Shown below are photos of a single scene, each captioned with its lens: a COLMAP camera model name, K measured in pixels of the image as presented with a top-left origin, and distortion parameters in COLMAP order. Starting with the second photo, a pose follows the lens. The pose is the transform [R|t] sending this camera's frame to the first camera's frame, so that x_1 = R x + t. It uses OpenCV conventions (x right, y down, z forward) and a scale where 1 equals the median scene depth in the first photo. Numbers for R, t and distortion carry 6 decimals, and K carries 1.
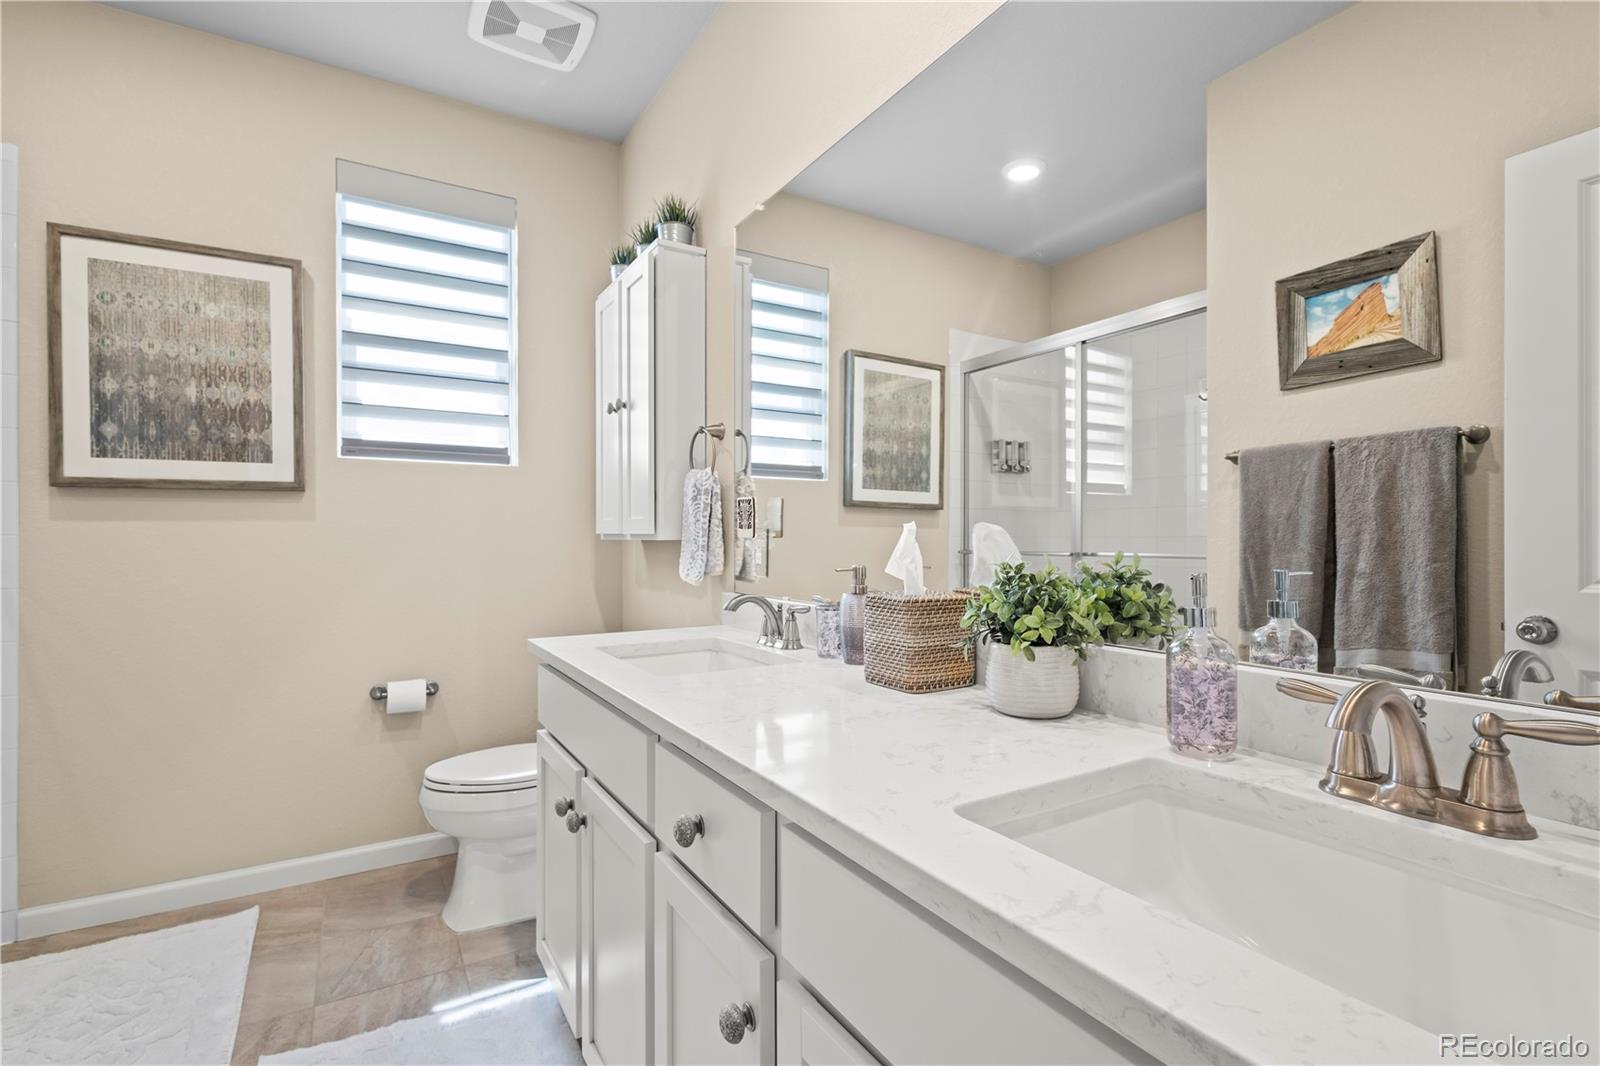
lens RADIAL K [[735.0, 0, 796.7], [0, 735.0, 531.1], [0, 0, 1]] dist [0.013126, -0.004668]
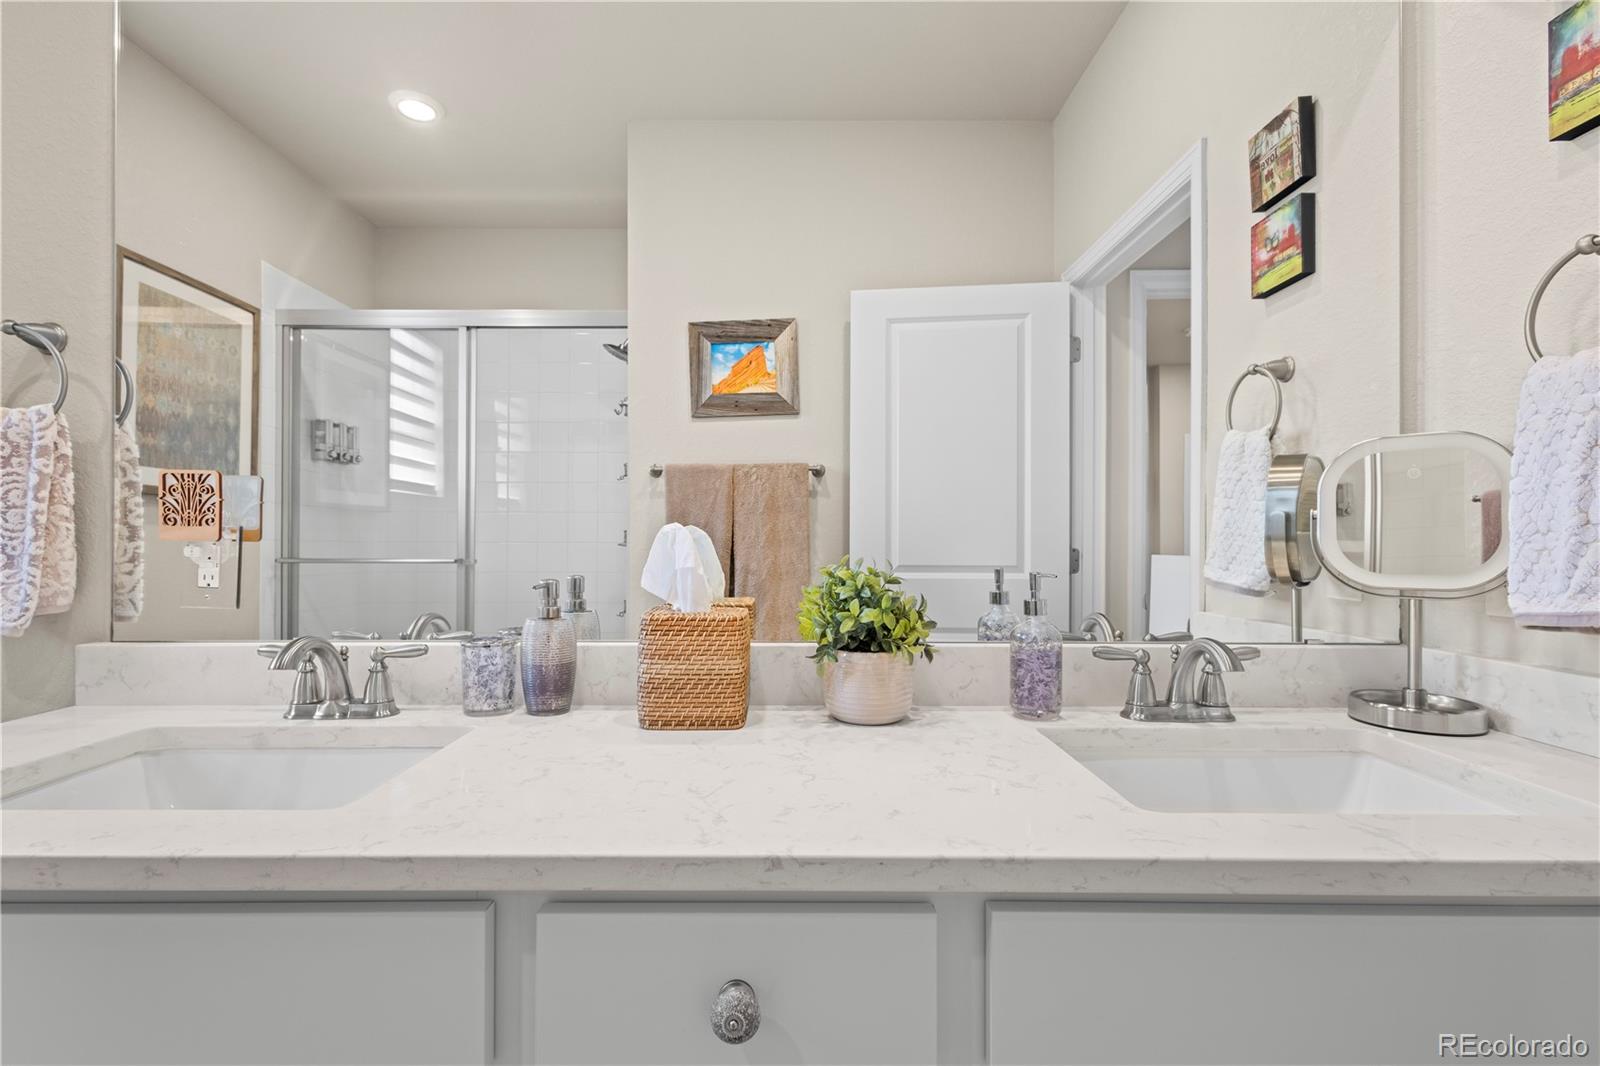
lens RADIAL K [[735.0, 0, 796.0], [0, 735.0, 544.4], [0, 0, 1]] dist [0.013126, -0.004668]
pose [[0.518552, 0.000185, 0.855046, -0.265042], [-0.010868, 0.999921, 0.006374, 0.002266], [-0.854977, -0.012598, 0.518512, 0.257721]]
